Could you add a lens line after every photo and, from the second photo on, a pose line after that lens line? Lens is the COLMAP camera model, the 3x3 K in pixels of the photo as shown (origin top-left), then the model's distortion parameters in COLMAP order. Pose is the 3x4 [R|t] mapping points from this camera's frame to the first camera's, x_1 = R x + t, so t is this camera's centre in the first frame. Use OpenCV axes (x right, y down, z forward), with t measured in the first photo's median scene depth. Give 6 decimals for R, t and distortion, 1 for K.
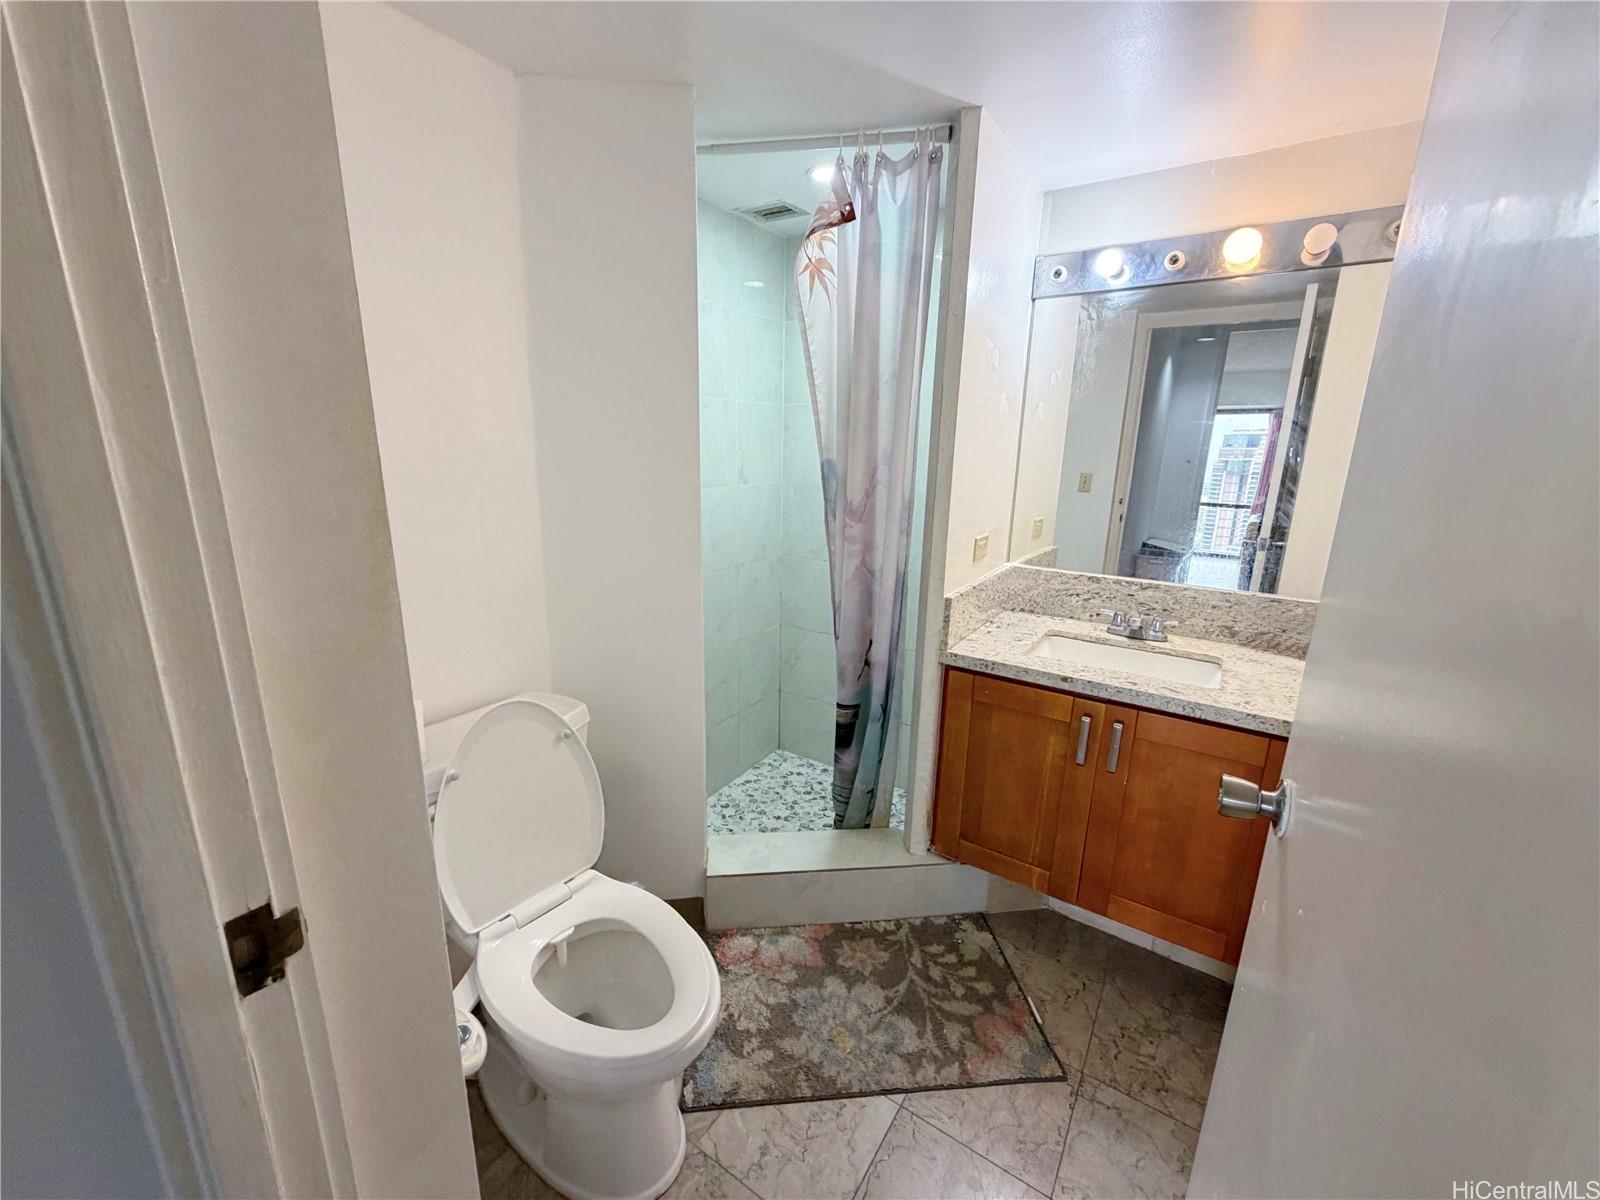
lens RADIAL K [[639.2, 0, 795.4], [0, 639.2, 599.6], [0, 0, 1]] dist [-0.000512, -0.000437]
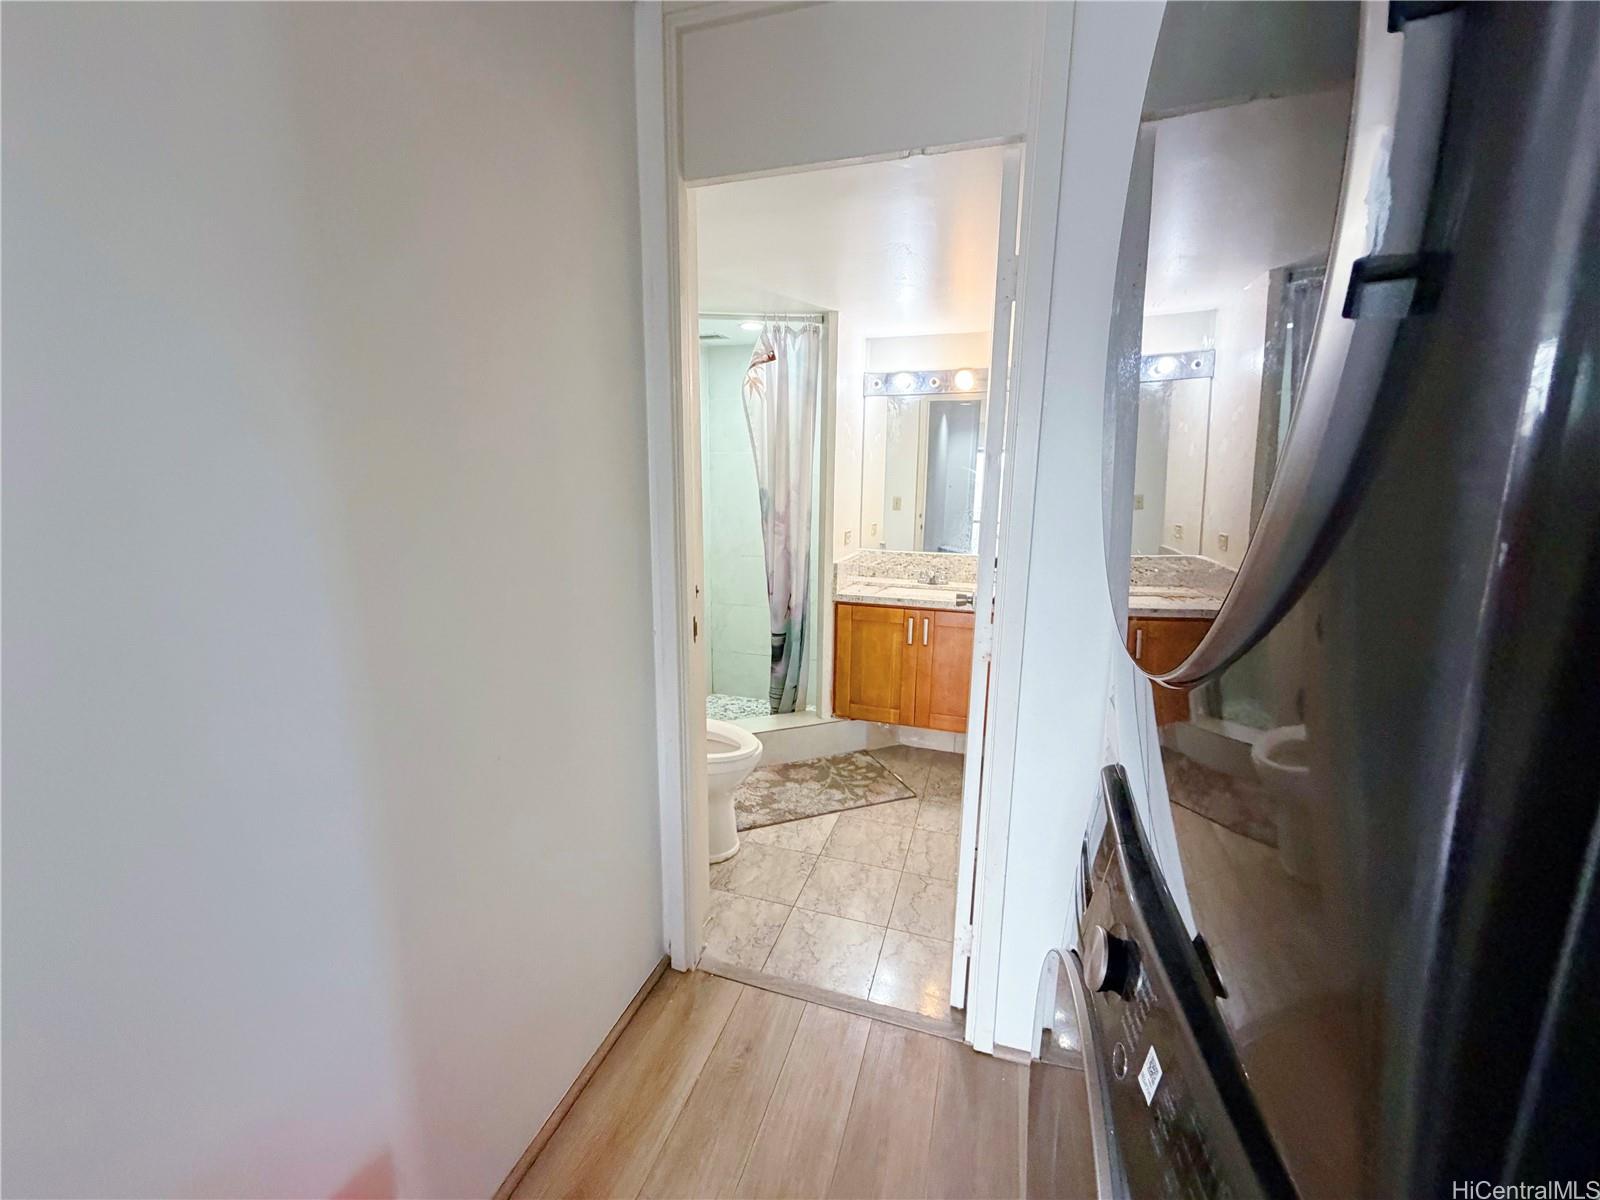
lens RADIAL K [[639.2, 0, 799.2], [0, 639.2, 596.5], [0, 0, 1]] dist [-0.000512, -0.000437]
pose [[0.961589, -0.057202, 0.268469, -0.340846], [0.071588, 0.996459, -0.044098, 0.159103], [-0.264996, 0.061623, 0.962279, -0.684451]]
